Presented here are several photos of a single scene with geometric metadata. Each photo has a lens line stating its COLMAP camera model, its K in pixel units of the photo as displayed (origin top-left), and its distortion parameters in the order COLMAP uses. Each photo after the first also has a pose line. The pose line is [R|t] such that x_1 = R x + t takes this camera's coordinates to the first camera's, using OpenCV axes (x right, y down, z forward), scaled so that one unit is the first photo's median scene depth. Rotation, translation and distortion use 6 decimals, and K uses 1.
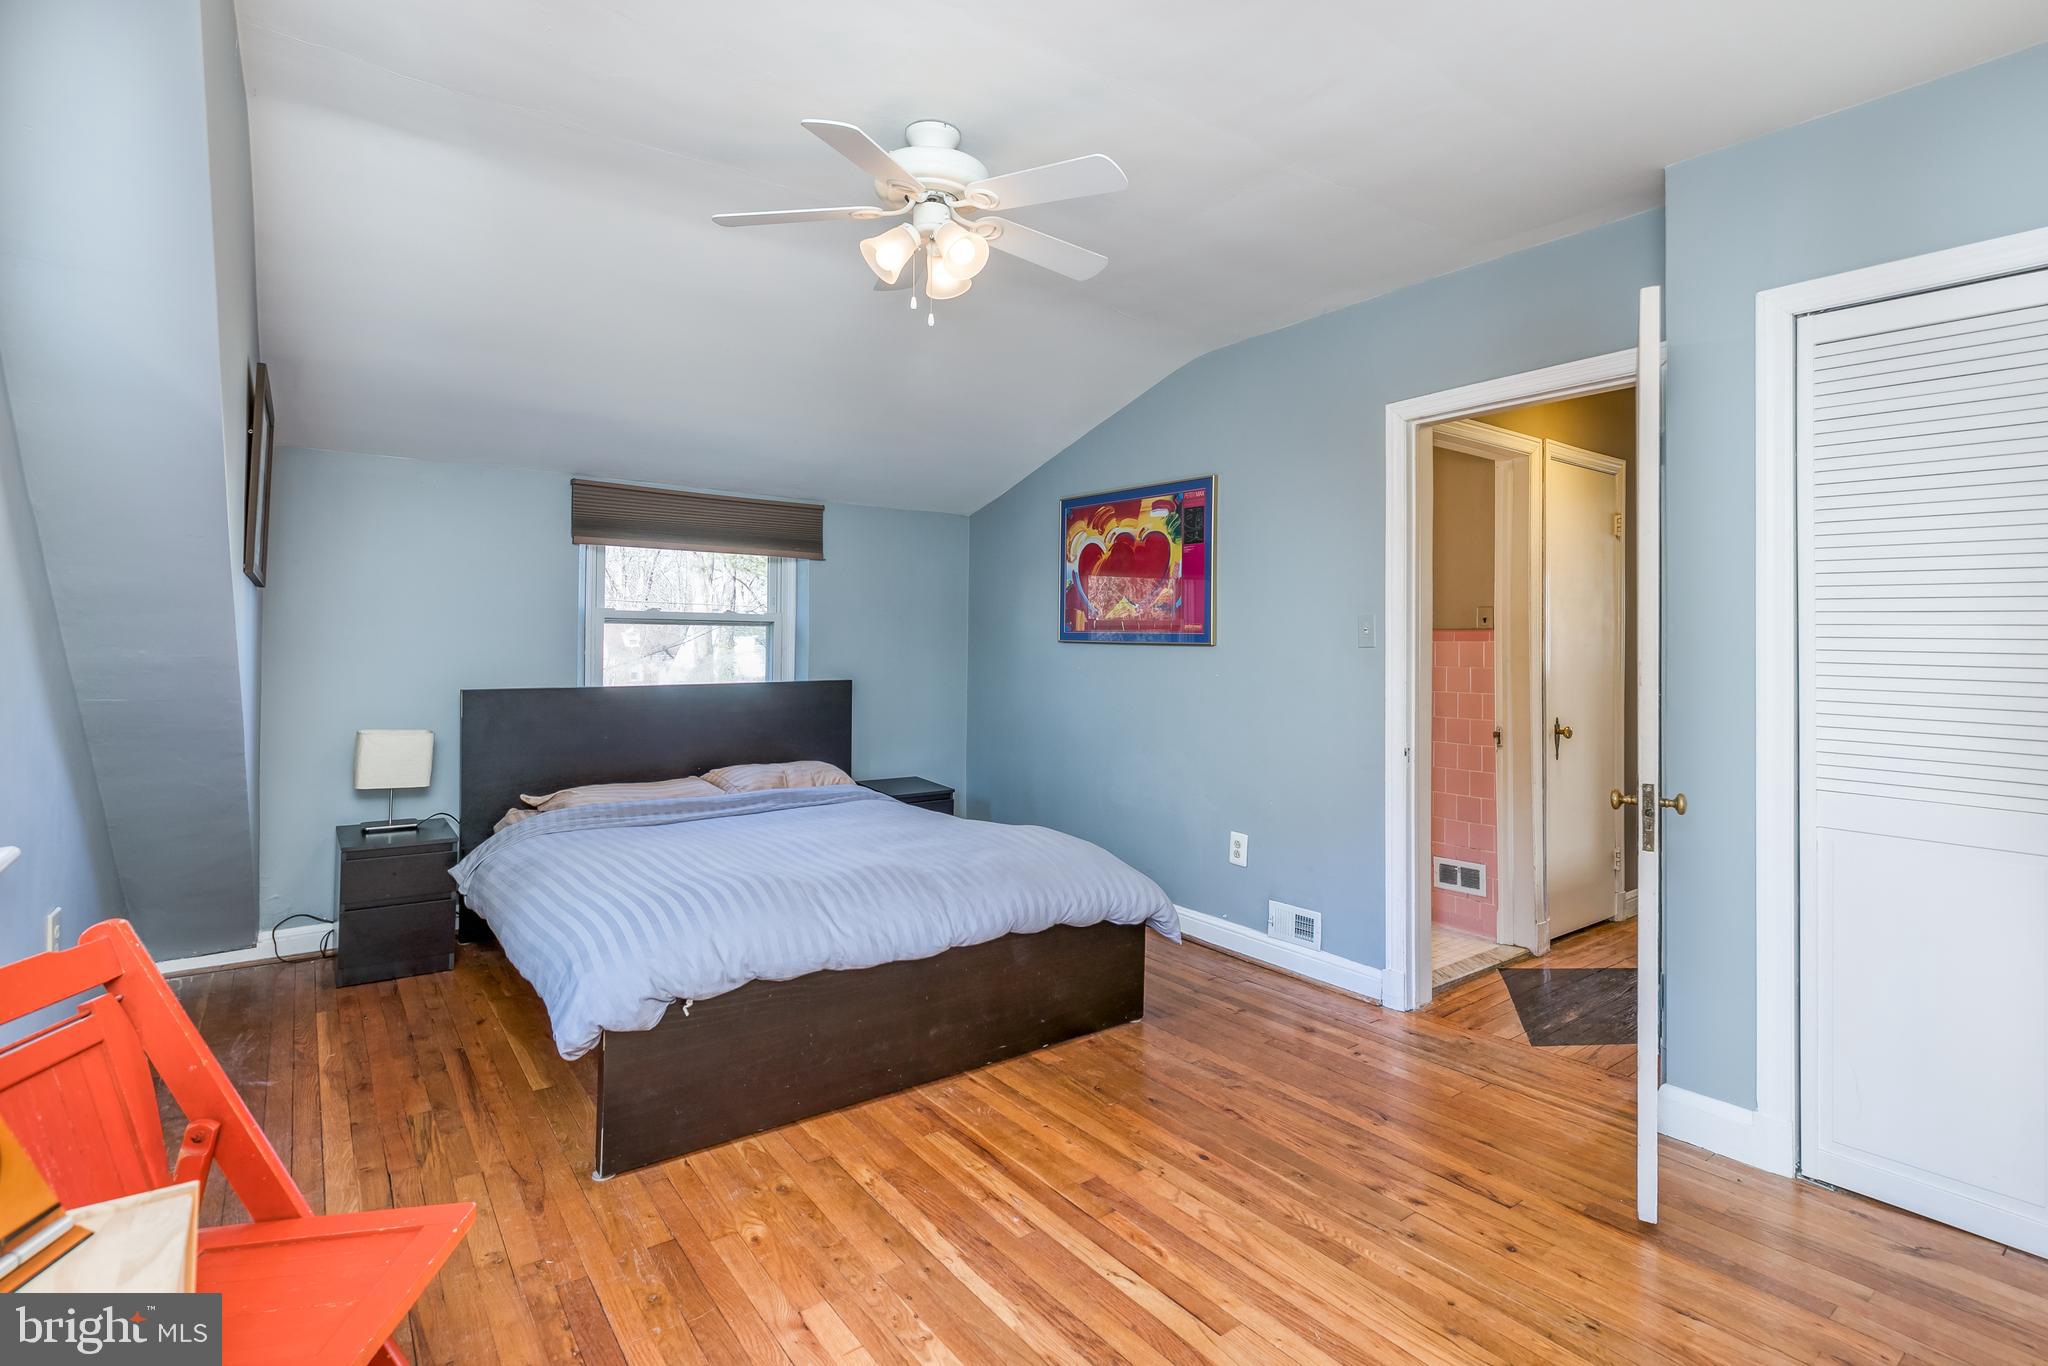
lens RADIAL K [[995.7, 0, 1053.5], [0, 995.7, 621.0], [0, 0, 1]] dist [-0.001165, -0.000022]
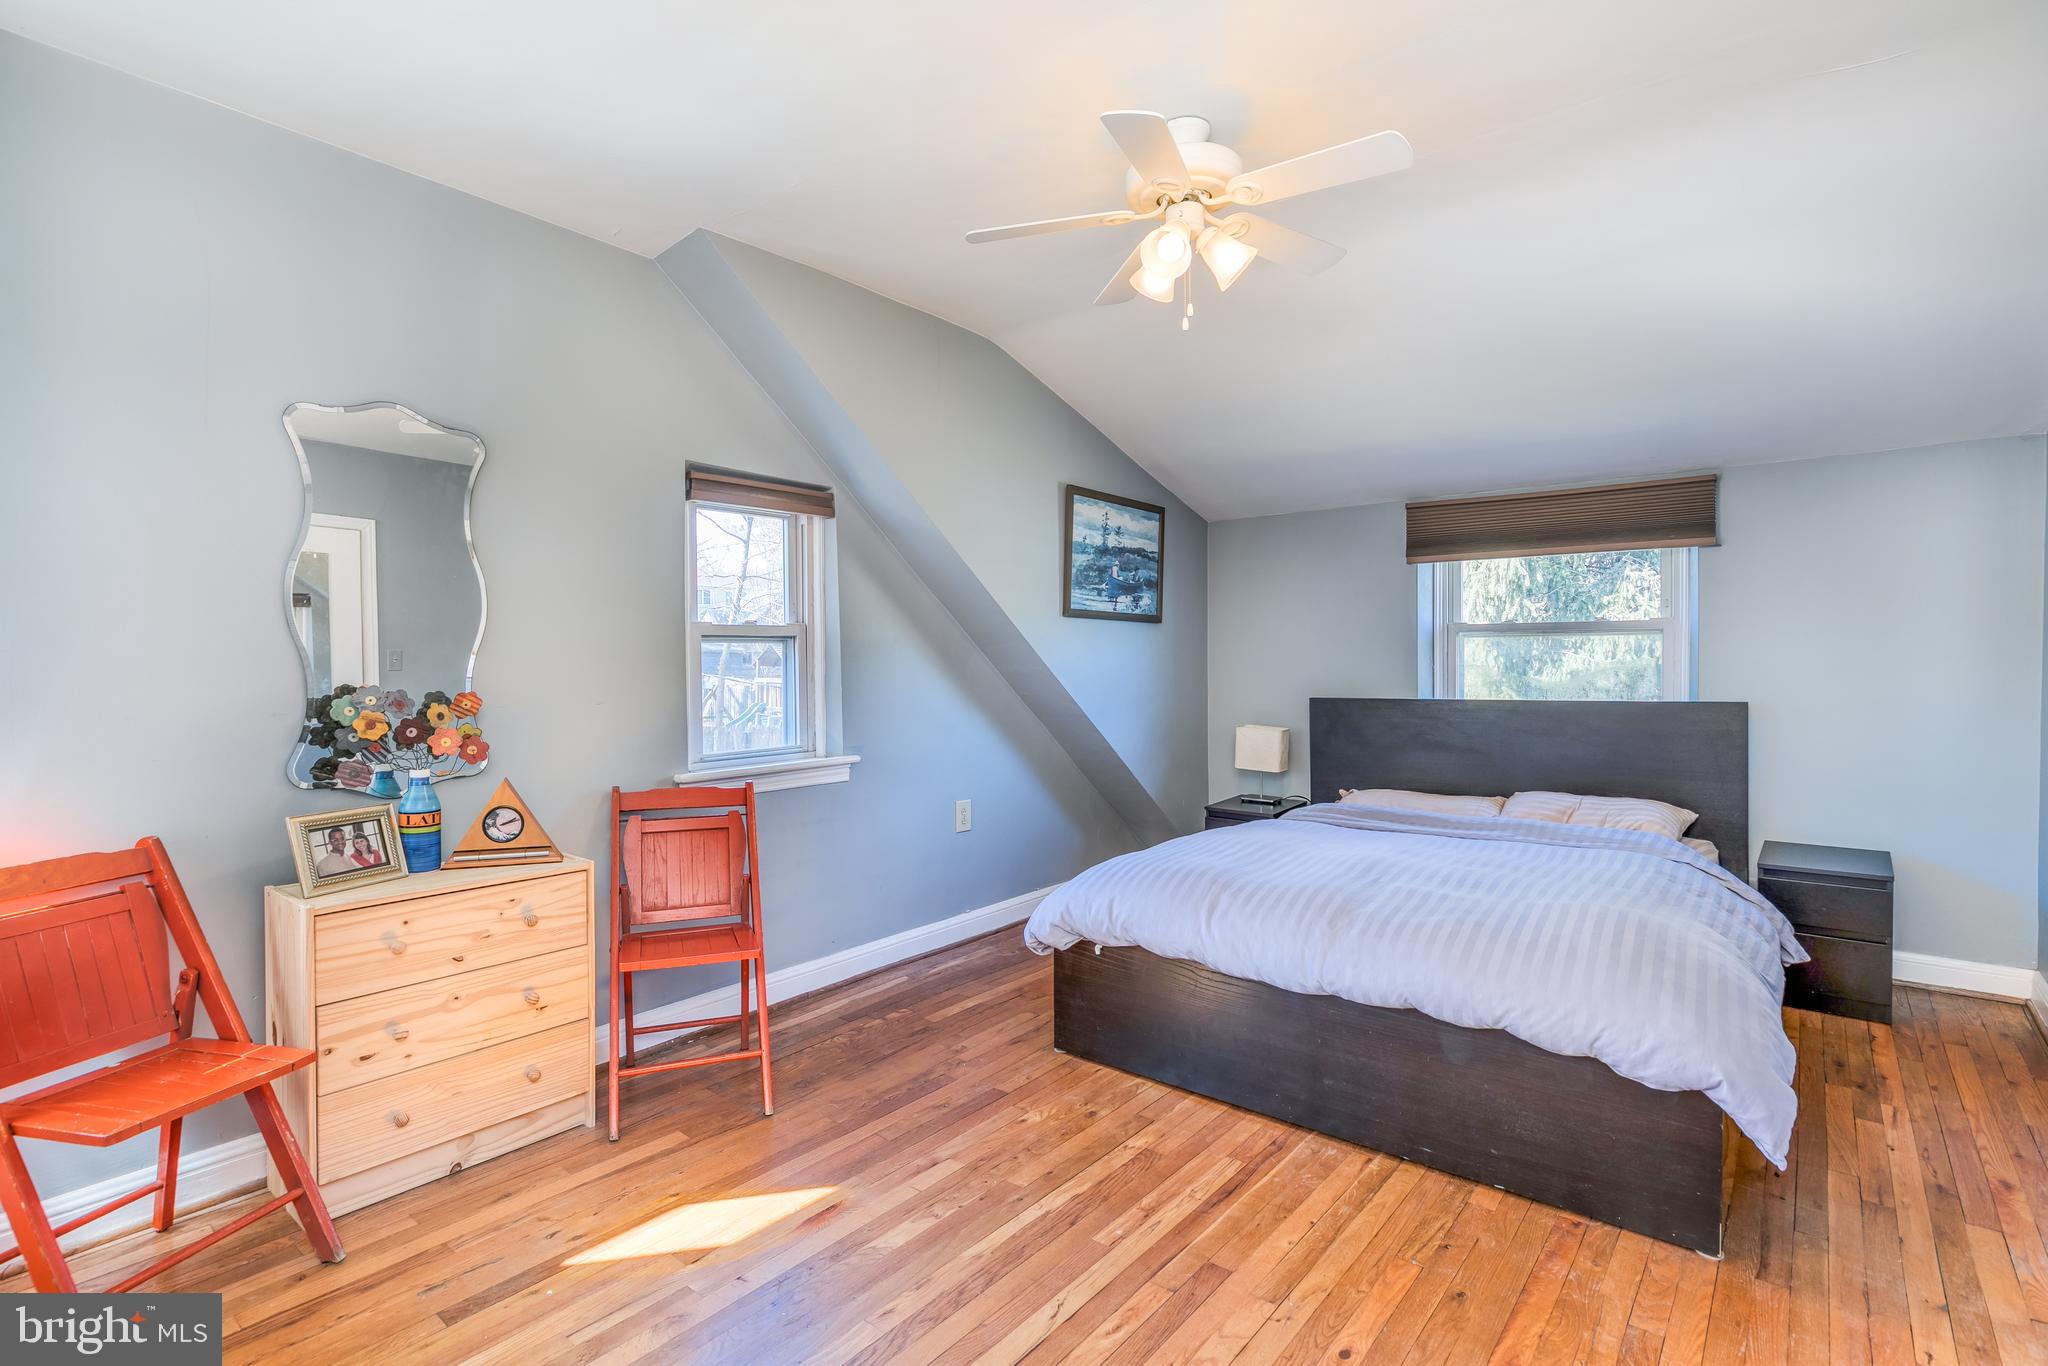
lens RADIAL K [[995.7, 0, 1026.7], [0, 995.7, 683.3], [0, 0, 1]] dist [-0.001165, -0.000022]
pose [[0.218506, 0.009288, -0.975791, 0.789085], [0.027190, 0.999509, 0.015602, 0.036170], [0.975457, -0.029941, 0.218146, 0.625782]]
